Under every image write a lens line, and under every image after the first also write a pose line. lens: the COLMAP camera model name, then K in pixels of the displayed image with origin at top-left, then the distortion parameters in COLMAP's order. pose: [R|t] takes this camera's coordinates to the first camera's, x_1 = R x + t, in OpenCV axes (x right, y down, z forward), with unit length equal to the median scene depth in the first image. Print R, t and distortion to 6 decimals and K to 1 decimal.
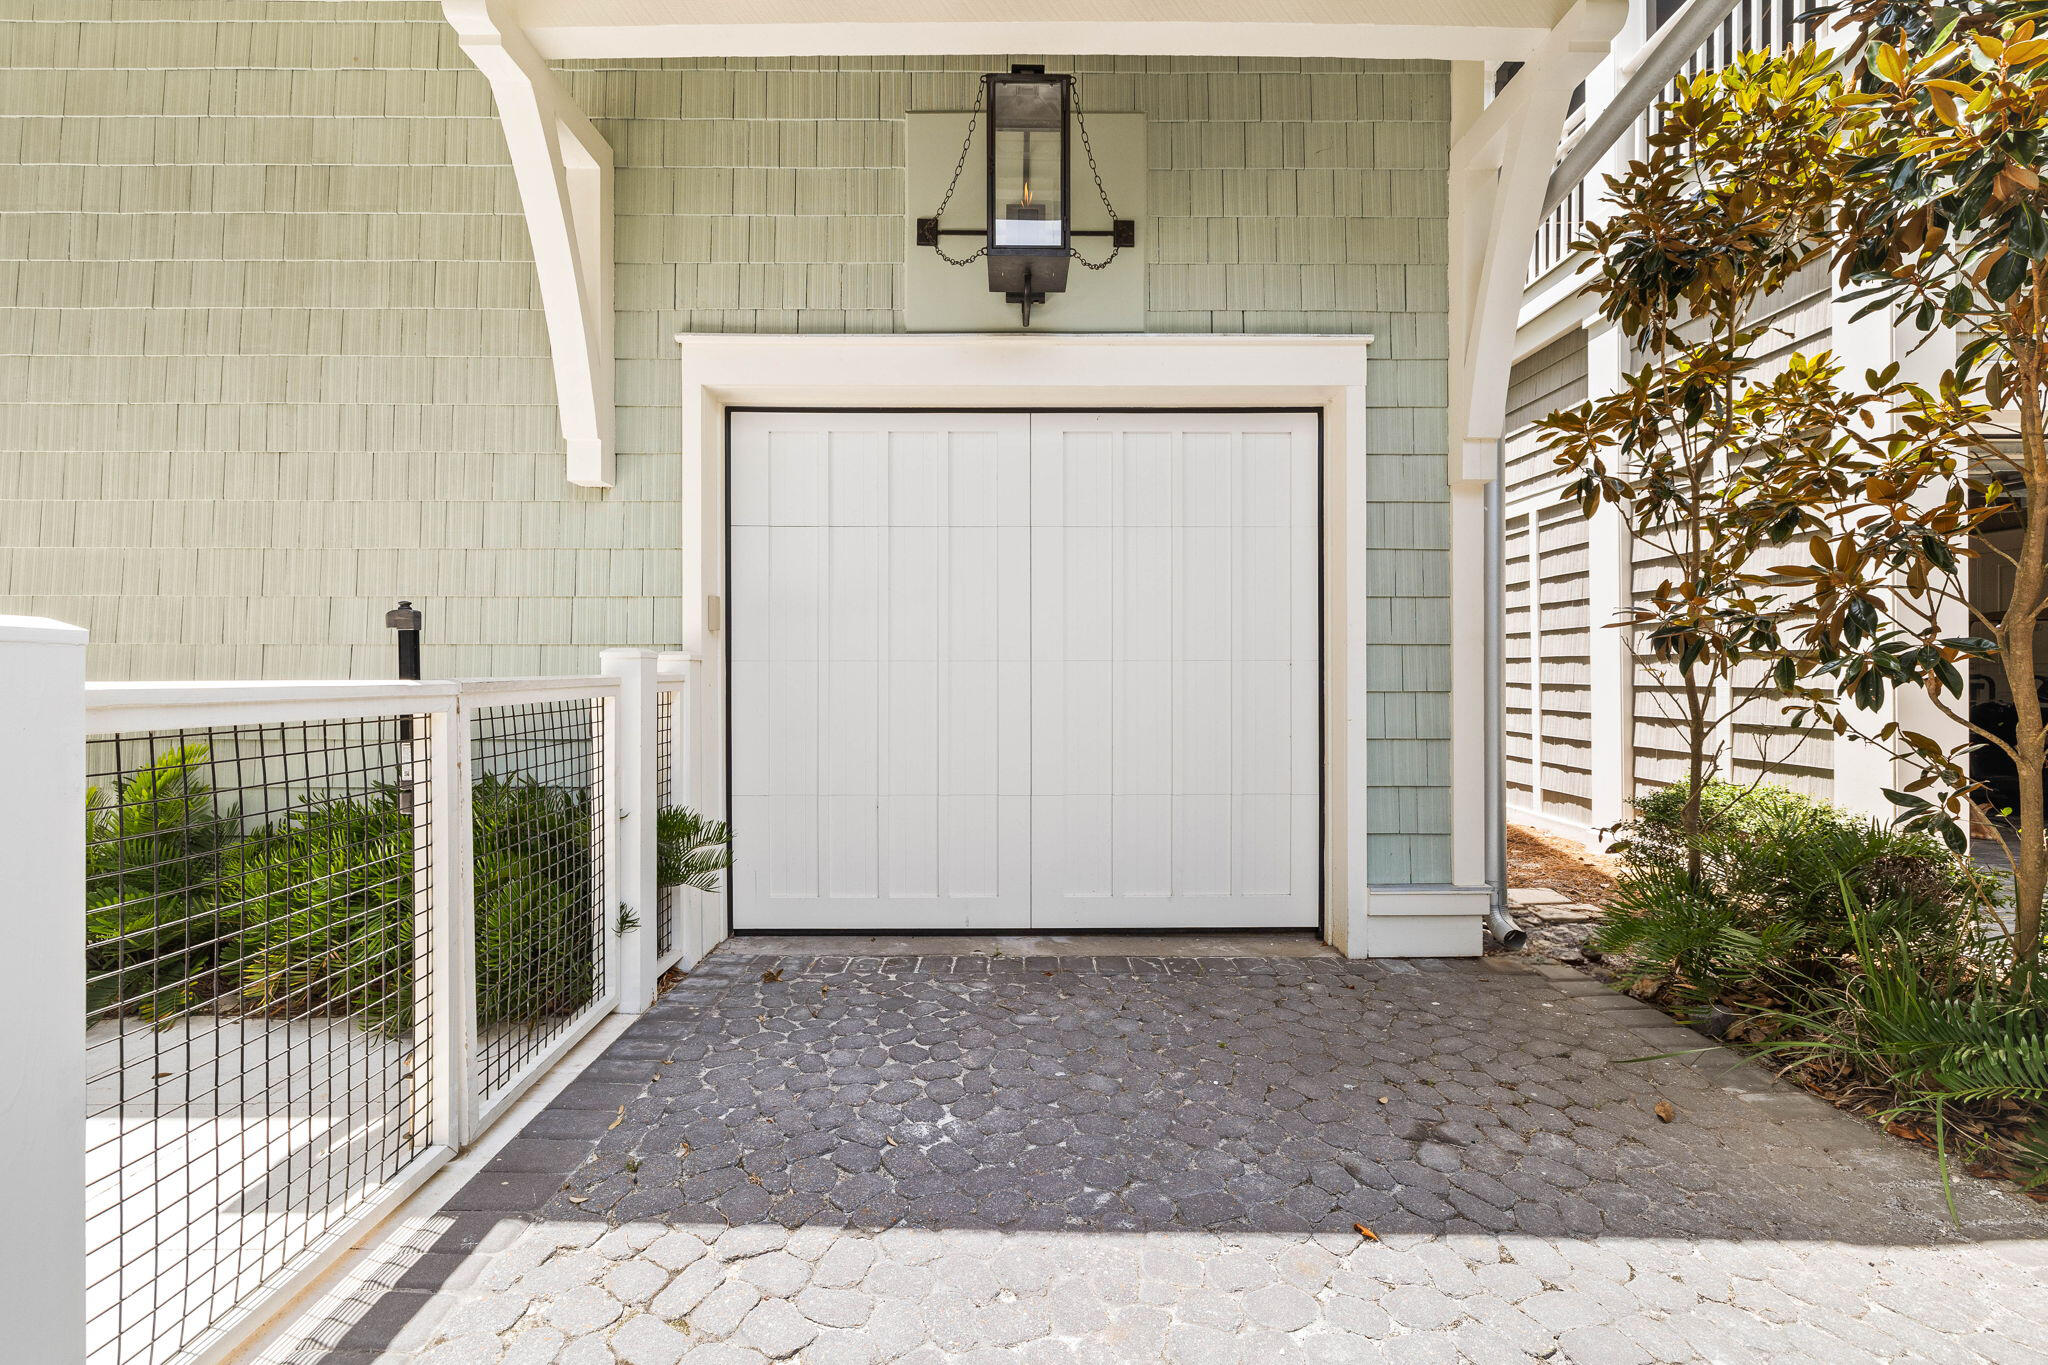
lens RADIAL K [[856.4, 0, 1027.4], [0, 856.4, 678.1], [0, 0, 1]] dist [0.001498, 0.000333]
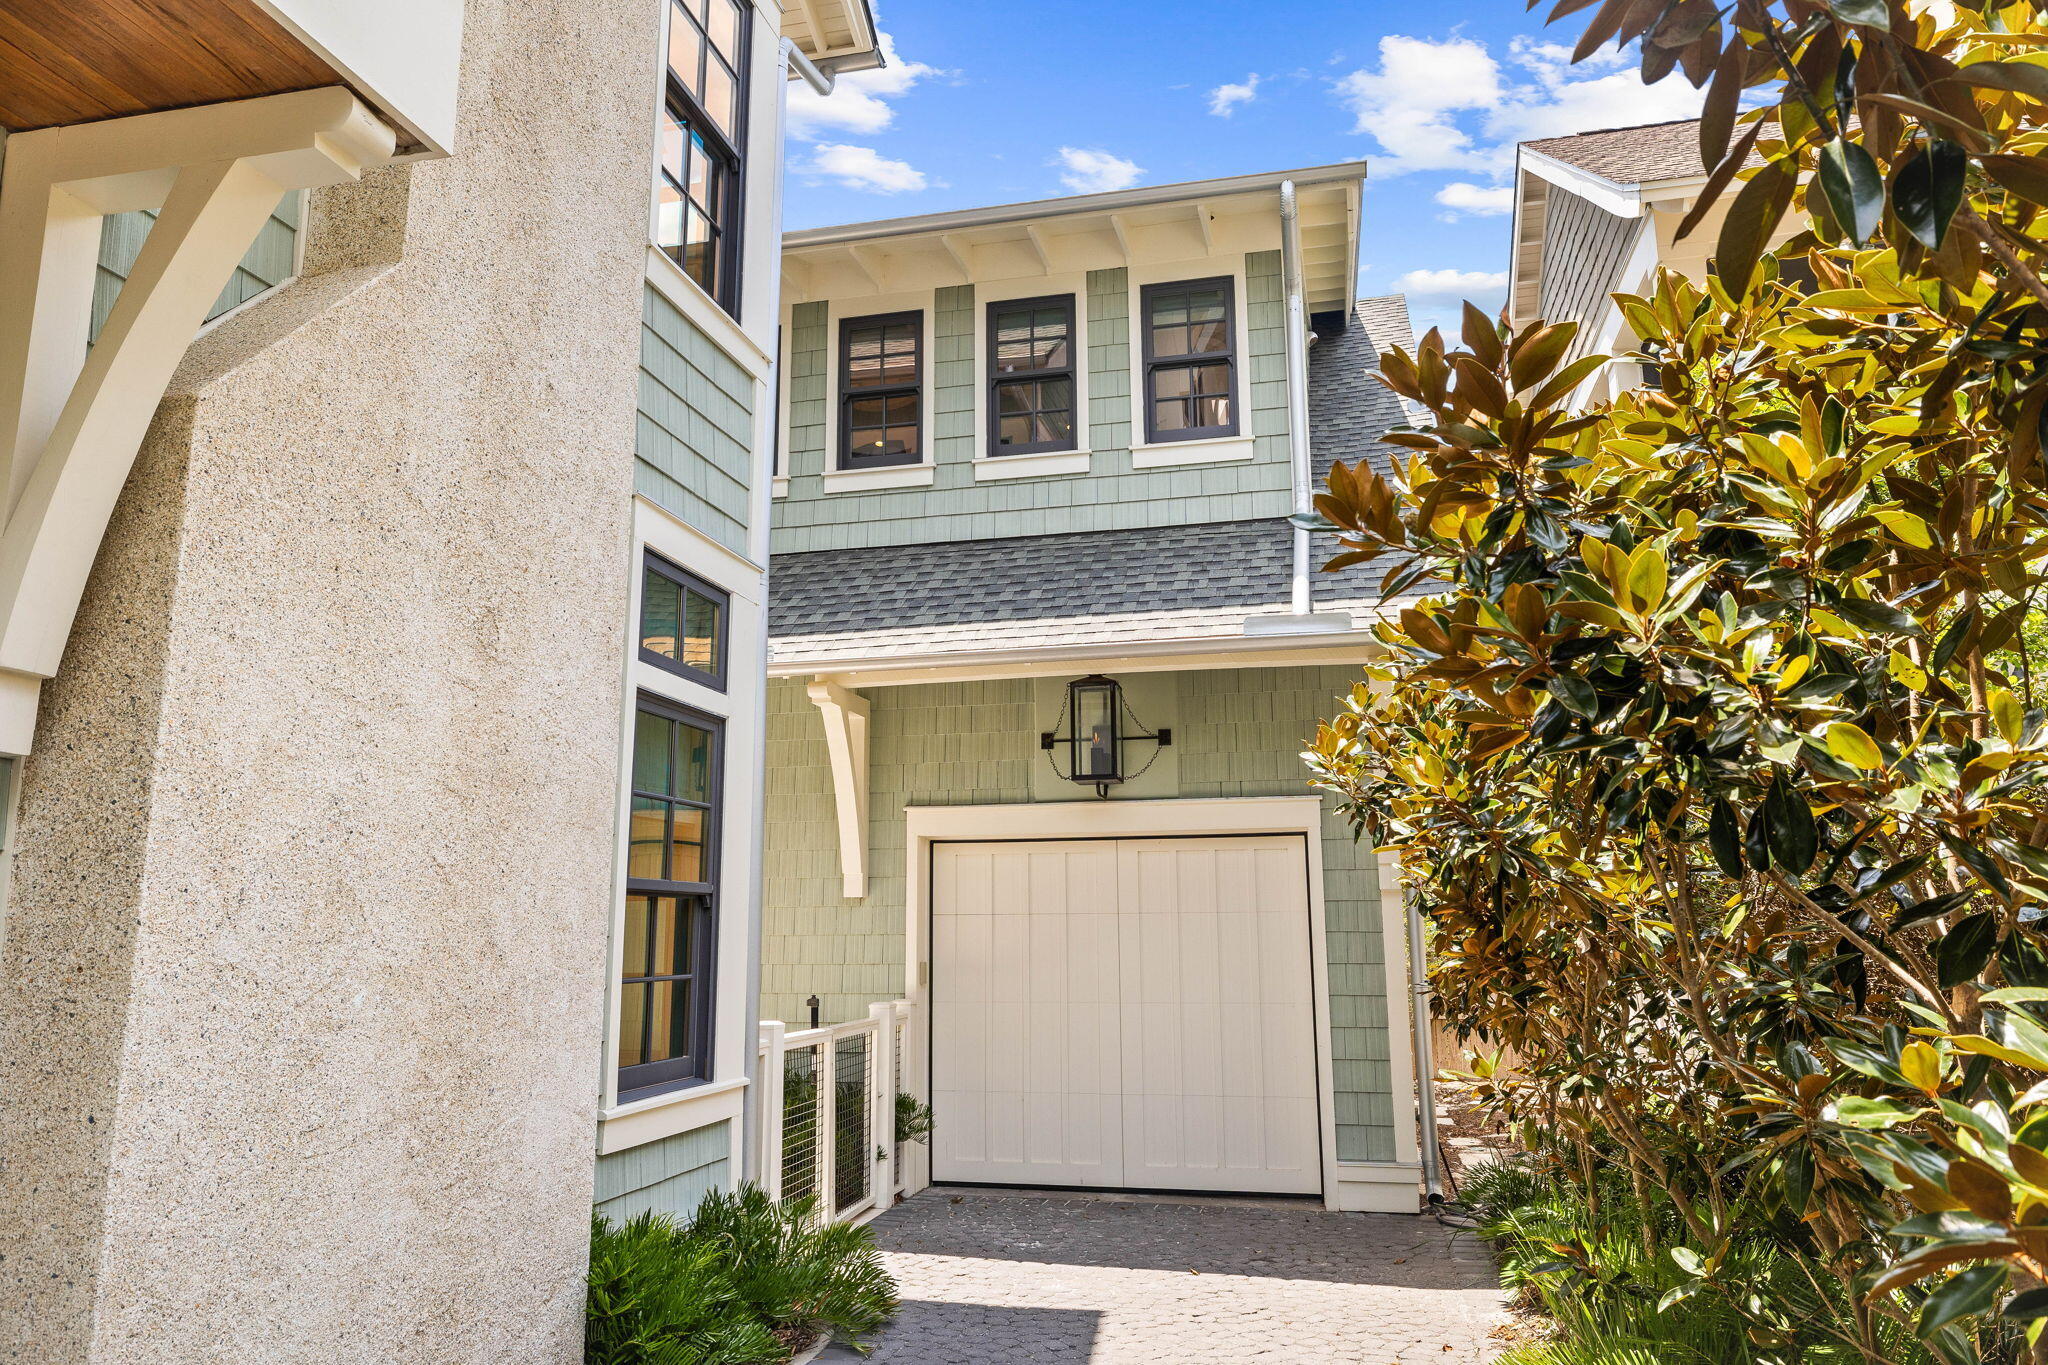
lens RADIAL K [[1396.9, 0, 1017.4], [0, 1396.9, 679.2], [0, 0, 1]] dist [0.004602, 0.000203]
pose [[0.969284, -0.050150, -0.240777, 0.487359], [0.004766, 0.982637, -0.185479, -0.134565], [0.245898, 0.178634, 0.952693, -1.626374]]
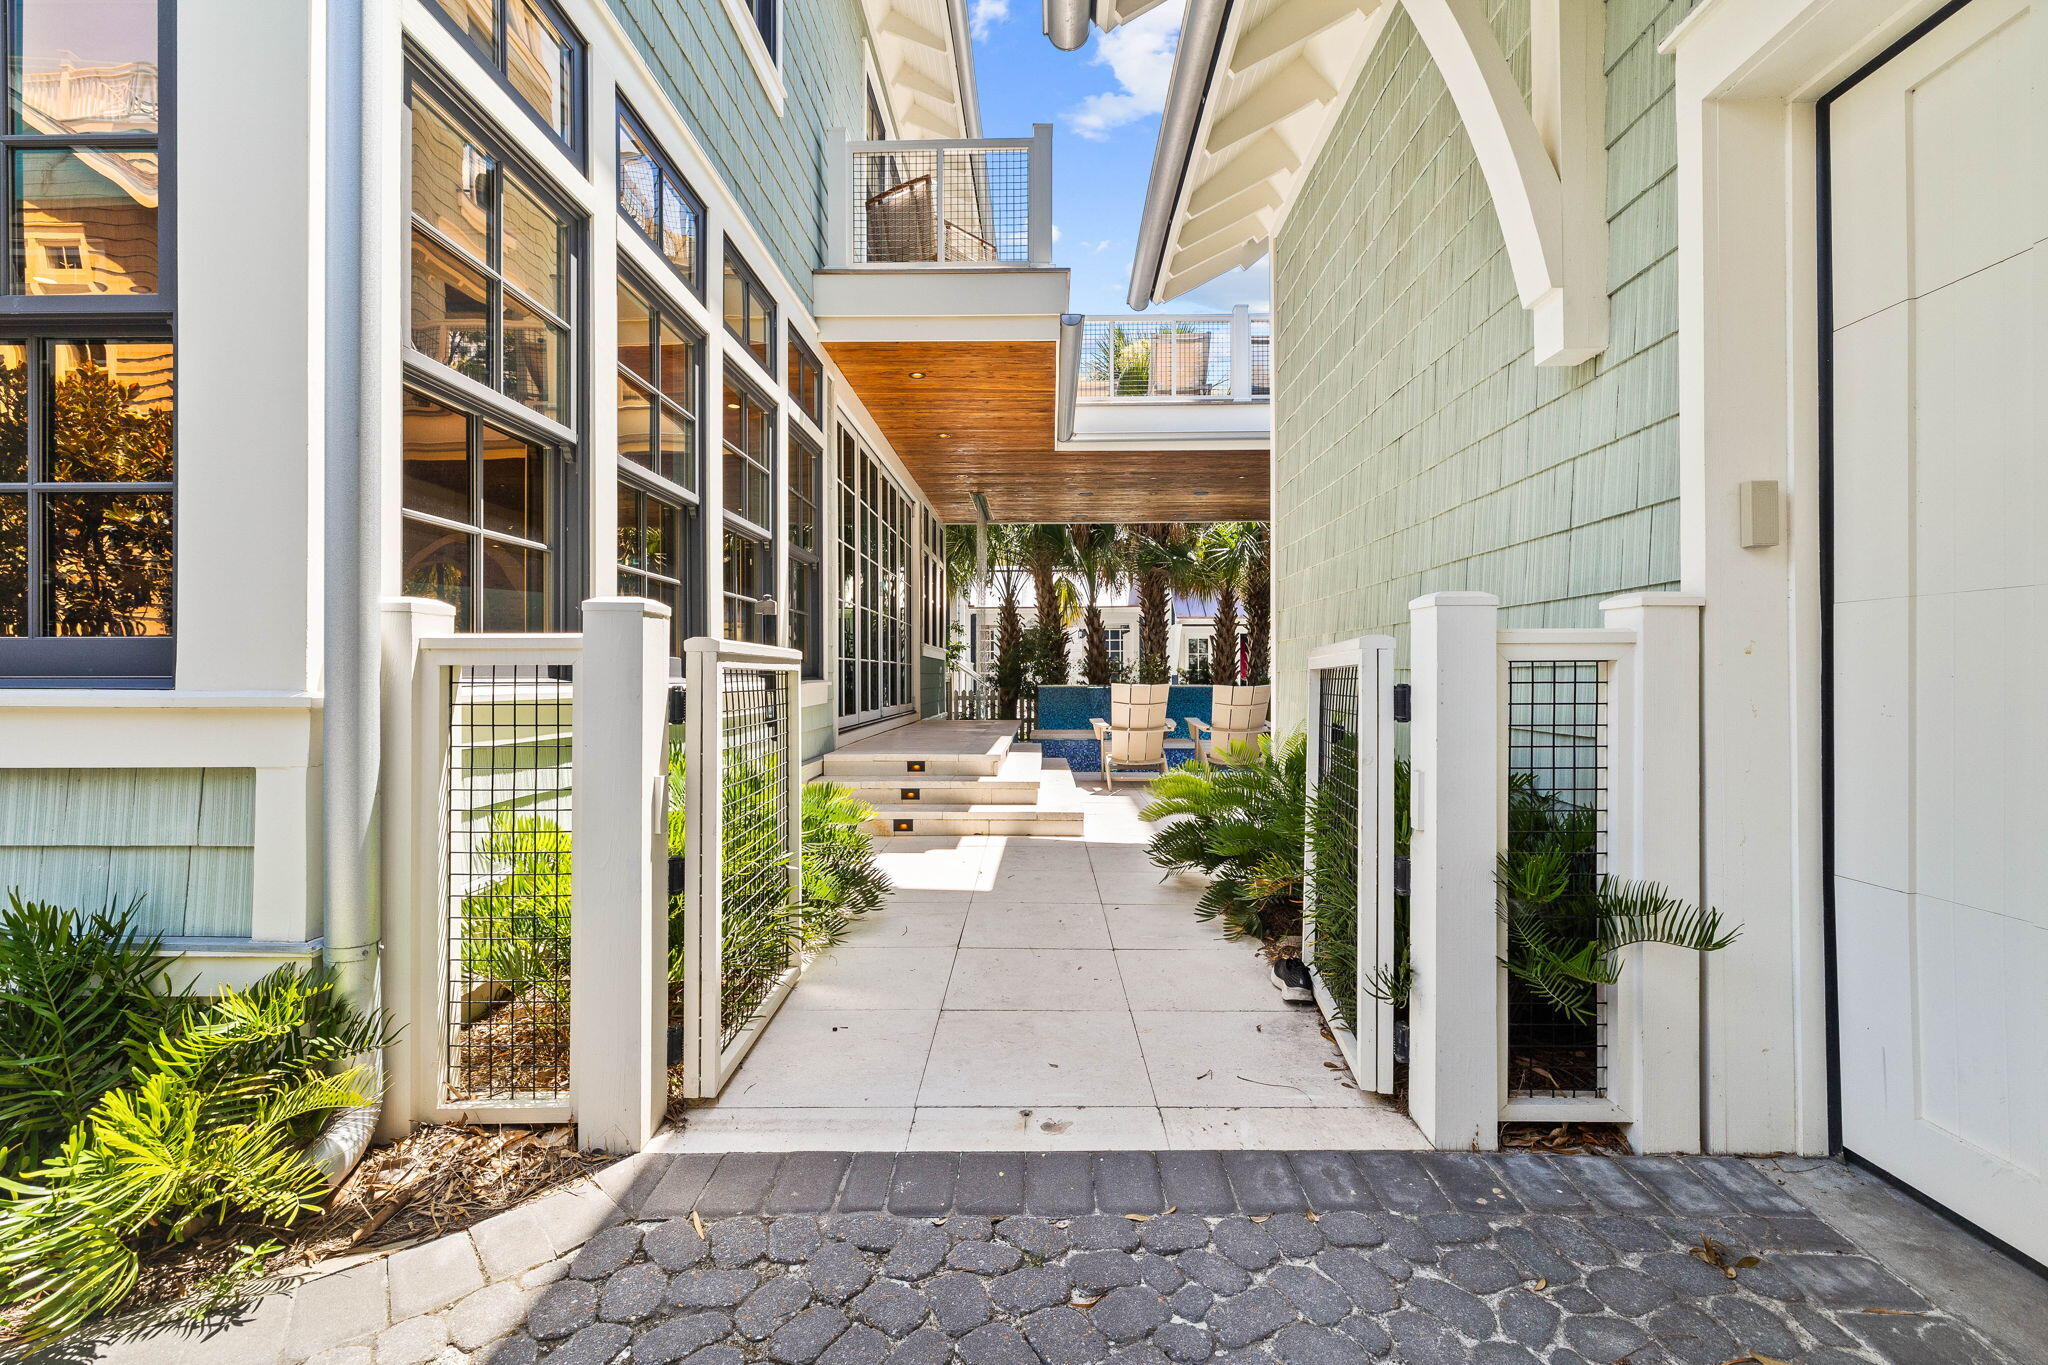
lens RADIAL K [[856.4, 0, 1028.2], [0, 856.4, 678.4], [0, 0, 1]] dist [0.001498, 0.000333]
pose [[-0.041004, -0.003144, -0.999154, 0.184580], [0.003604, 0.999988, -0.003294, 0.025523], [0.999152, -0.003736, -0.040992, 0.597816]]
